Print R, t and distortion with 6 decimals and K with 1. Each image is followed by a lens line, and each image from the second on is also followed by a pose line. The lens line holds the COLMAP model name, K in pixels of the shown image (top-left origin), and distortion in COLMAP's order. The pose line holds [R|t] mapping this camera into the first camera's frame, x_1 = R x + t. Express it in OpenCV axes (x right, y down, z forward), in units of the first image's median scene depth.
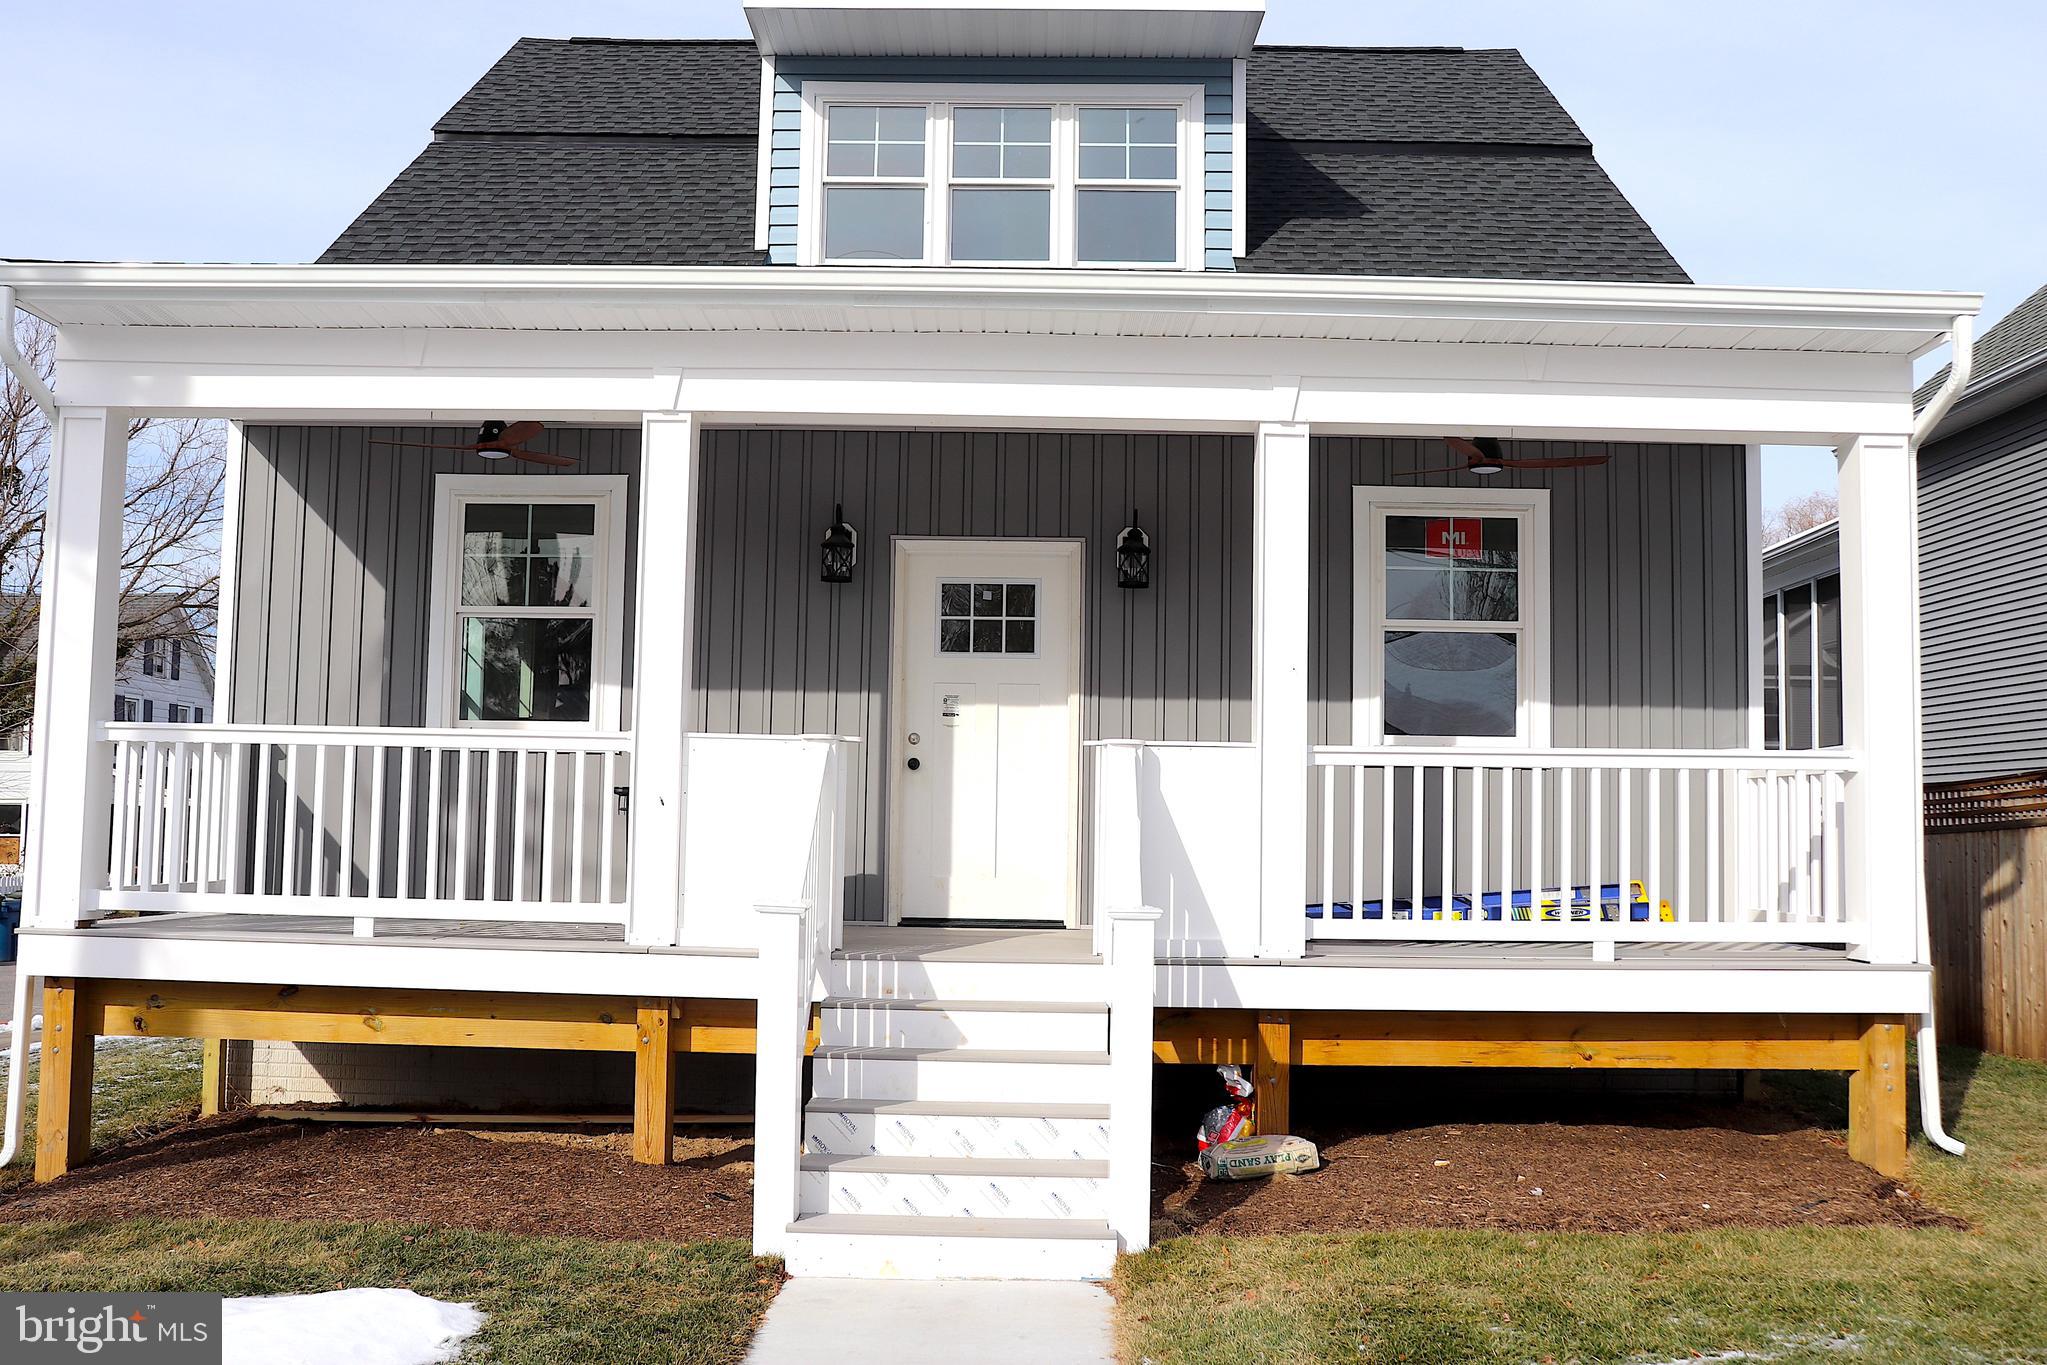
lens RADIAL K [[1871.7, 0, 1023.5], [0, 1871.7, 682.5], [0, 0, 1]] dist [-0.111204, 0.004107]
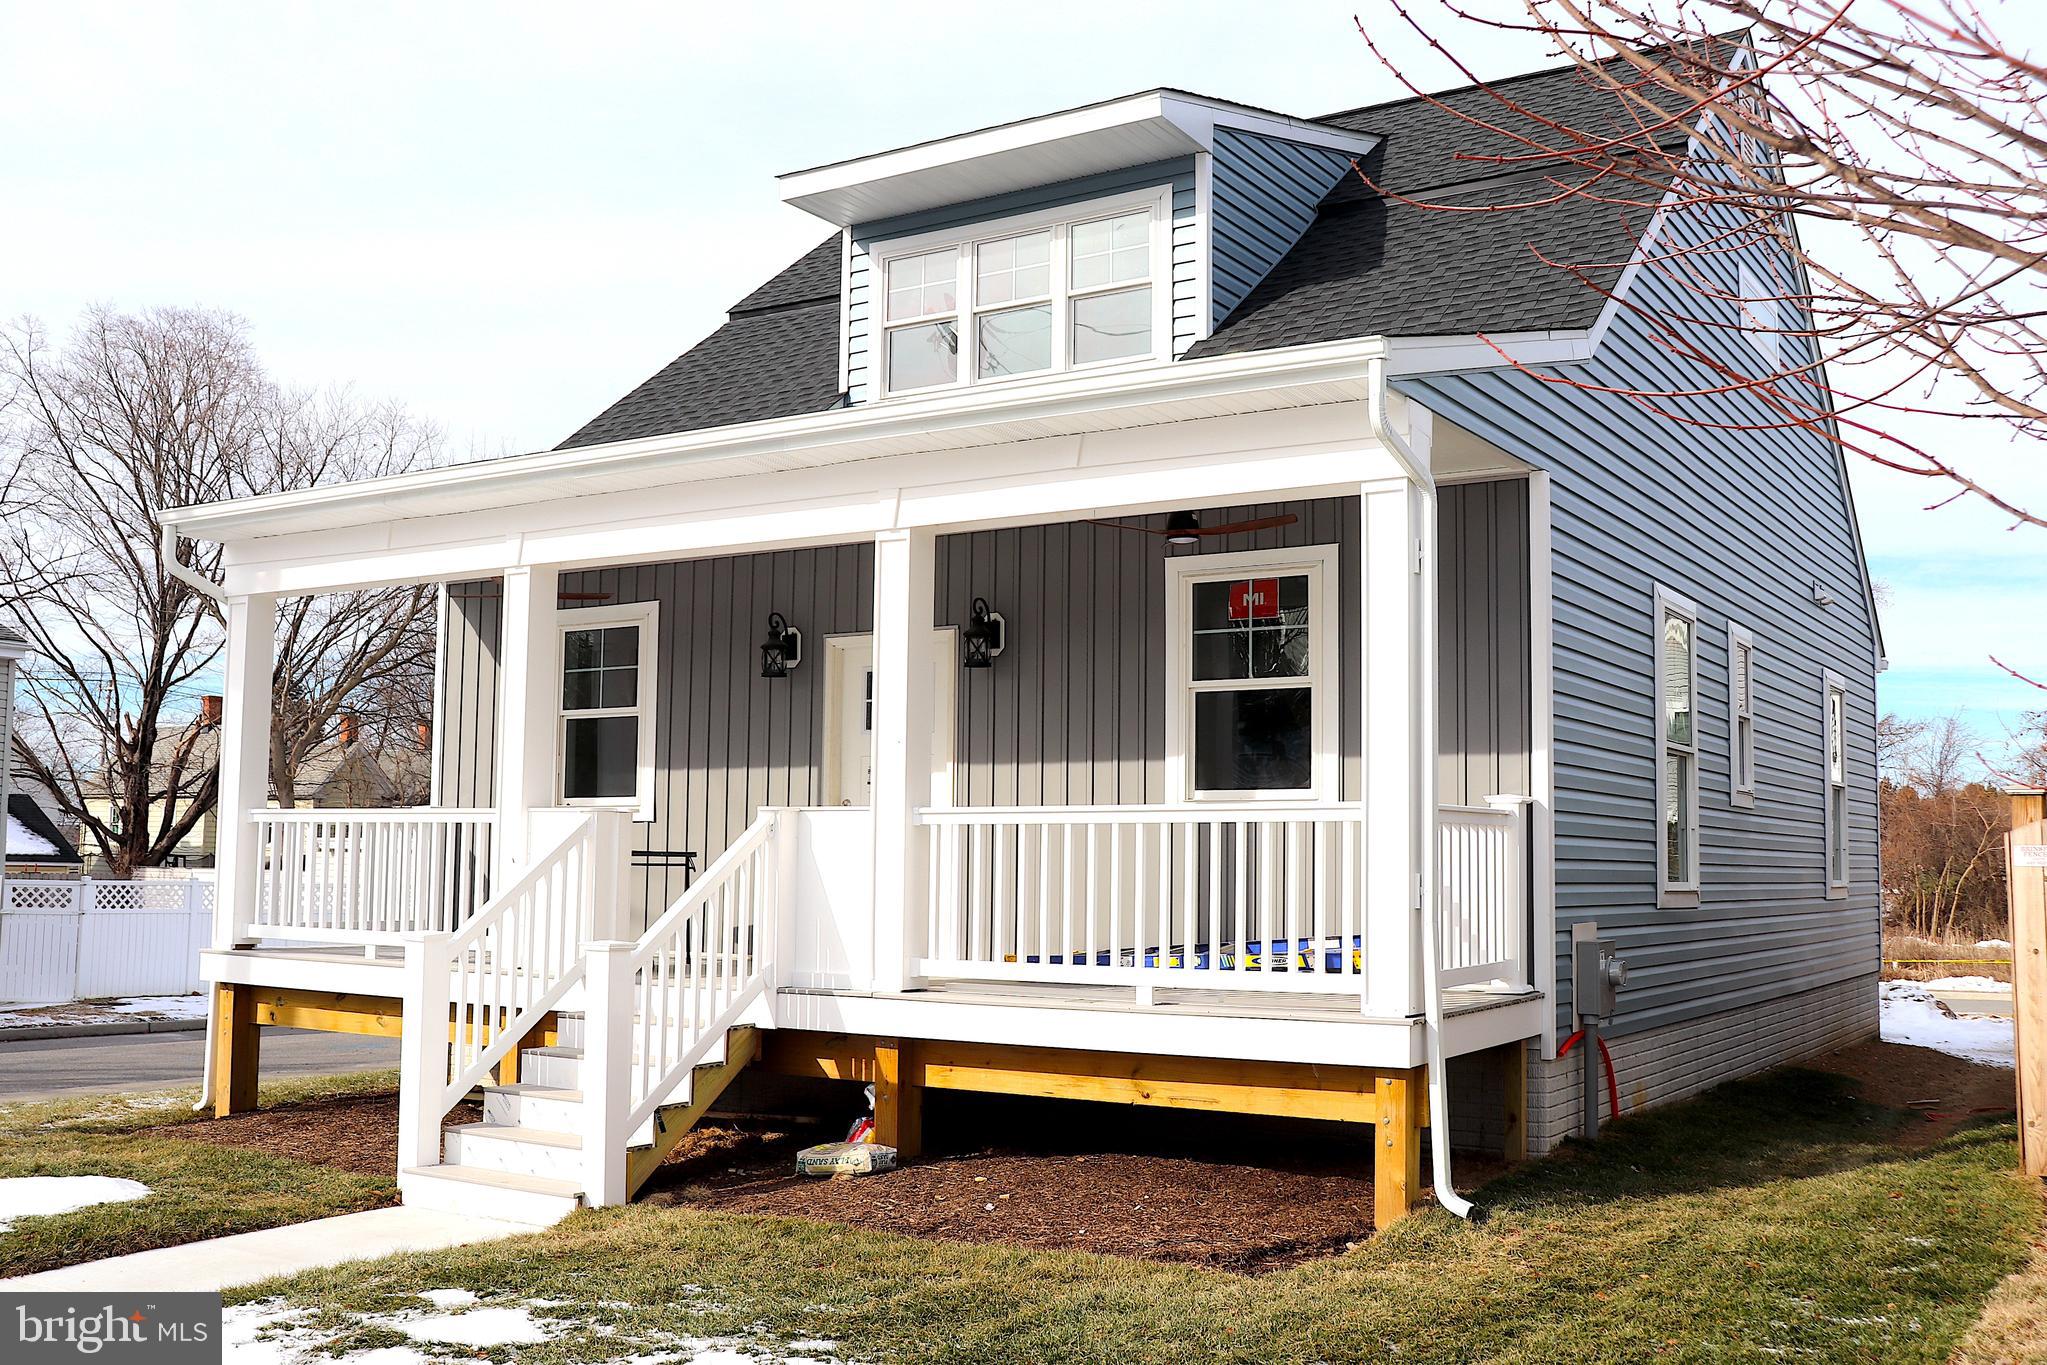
lens RADIAL K [[1993.9, 0, 1023.5], [0, 1993.9, 654.1], [0, 0, 1]] dist [-0.170231, 0.002194]
pose [[0.850988, -0.066235, -0.520991, 0.683452], [0.041299, 0.997383, -0.059342, 0.012468], [0.523558, 0.028983, 0.851497, -0.005306]]
